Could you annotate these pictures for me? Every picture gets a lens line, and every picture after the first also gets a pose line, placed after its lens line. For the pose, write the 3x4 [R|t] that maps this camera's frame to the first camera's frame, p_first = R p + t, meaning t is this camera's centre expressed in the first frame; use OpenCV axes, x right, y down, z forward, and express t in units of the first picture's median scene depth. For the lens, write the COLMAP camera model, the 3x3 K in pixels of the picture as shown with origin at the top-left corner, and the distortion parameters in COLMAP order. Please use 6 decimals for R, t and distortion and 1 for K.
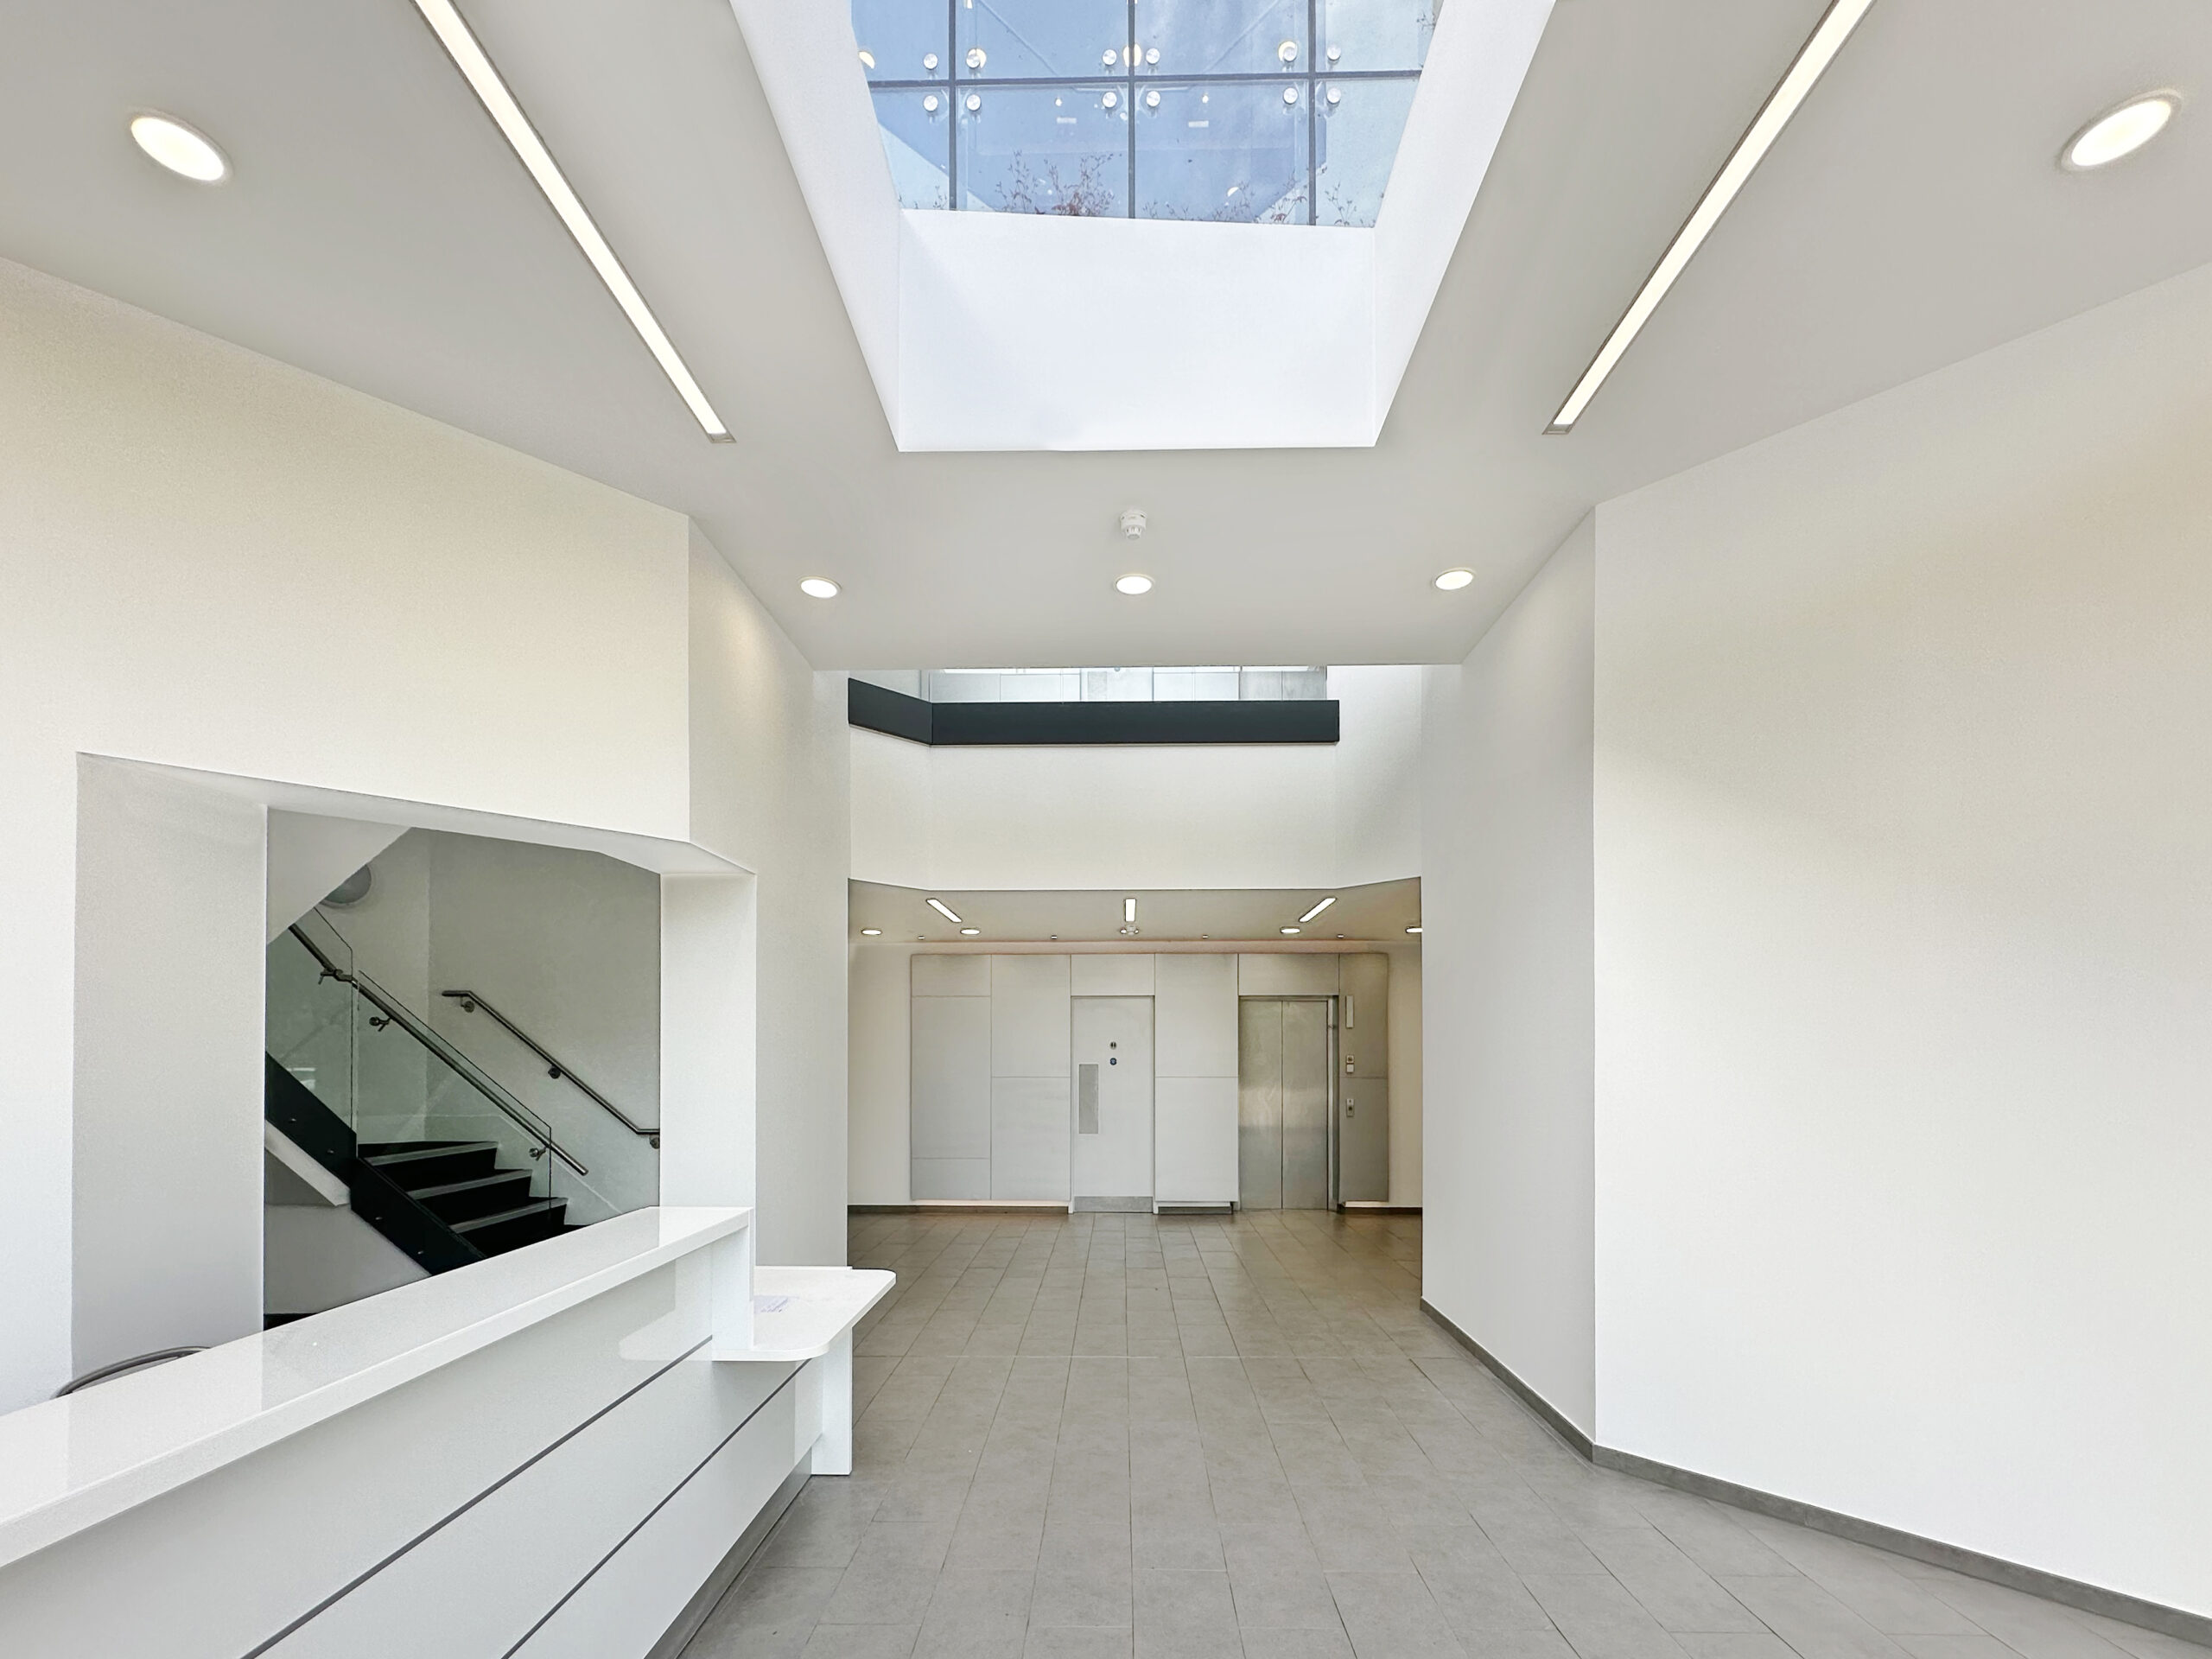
lens RADIAL K [[992.3, 0, 1109.6], [0, 992.3, 1037.0], [0, 0, 1]] dist [-0.001304, -0.000185]
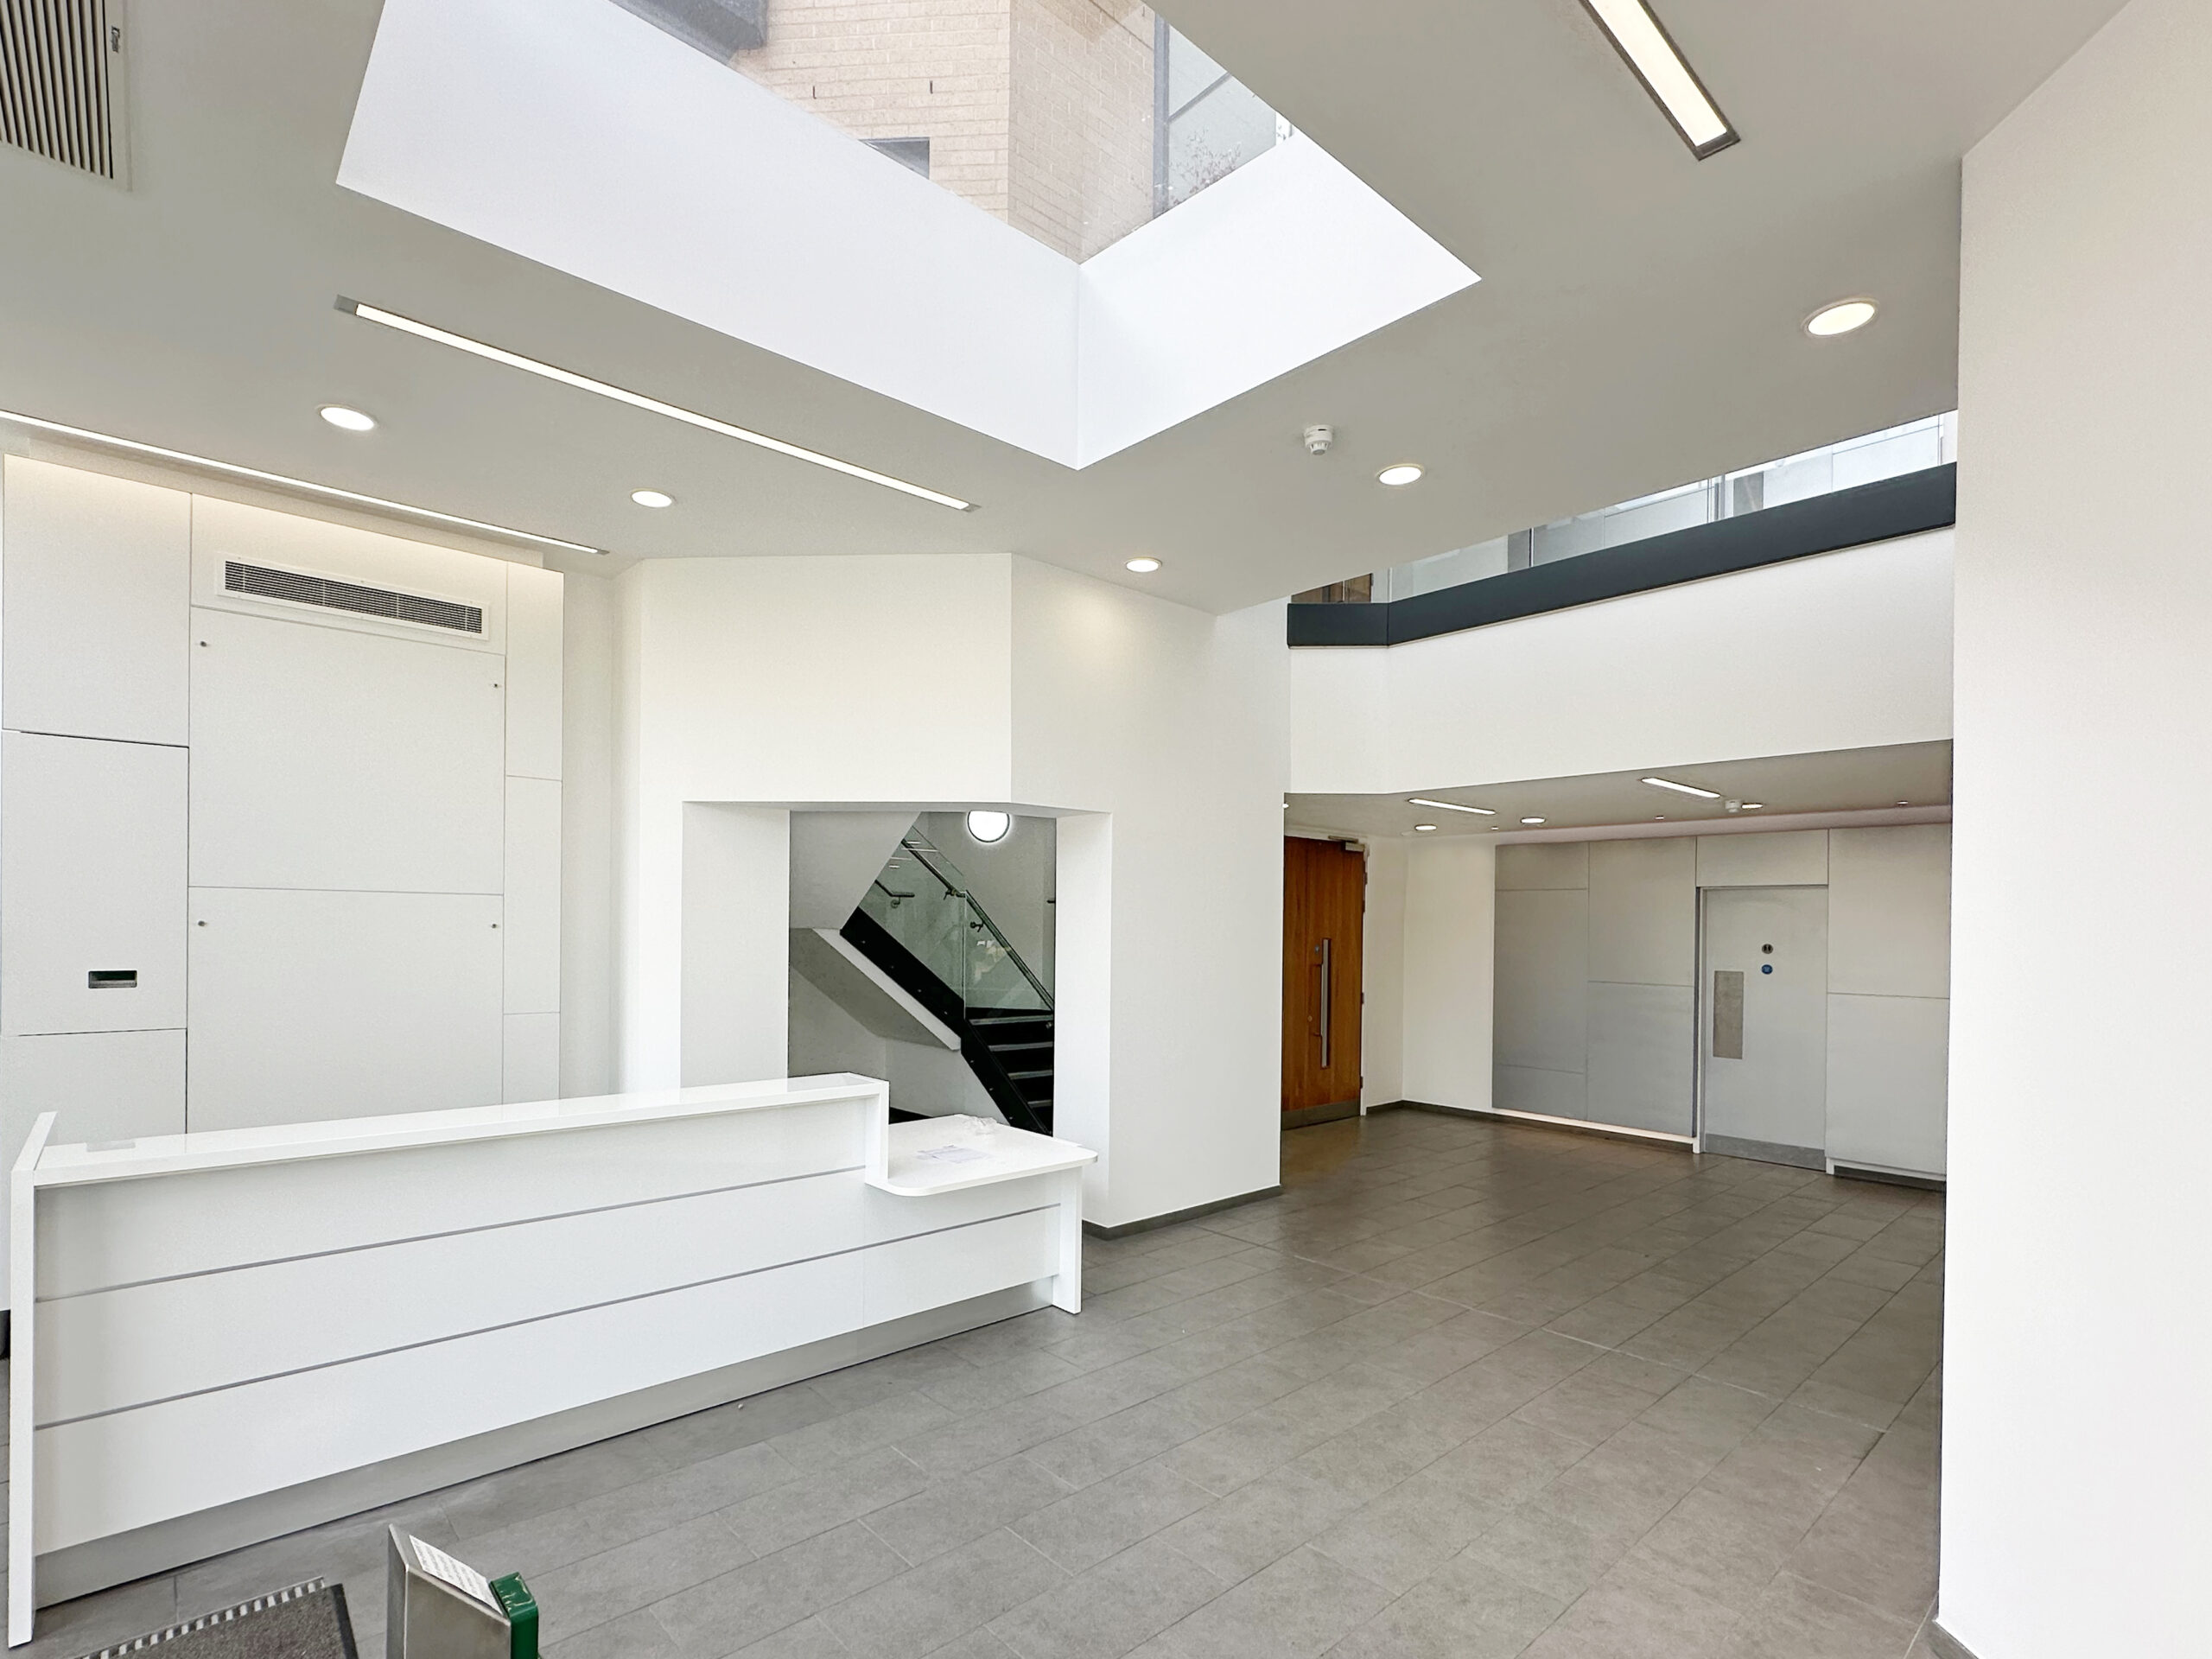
lens RADIAL K [[1046.3, 0, 1104.3], [0, 1046.3, 920.6], [0, 0, 1]] dist [0.000970, -0.000008]
pose [[0.675751, 0.014412, -0.736989, 0.470144], [-0.005701, 0.999881, 0.014326, -0.041491], [0.737108, -0.005479, 0.675753, 0.105302]]
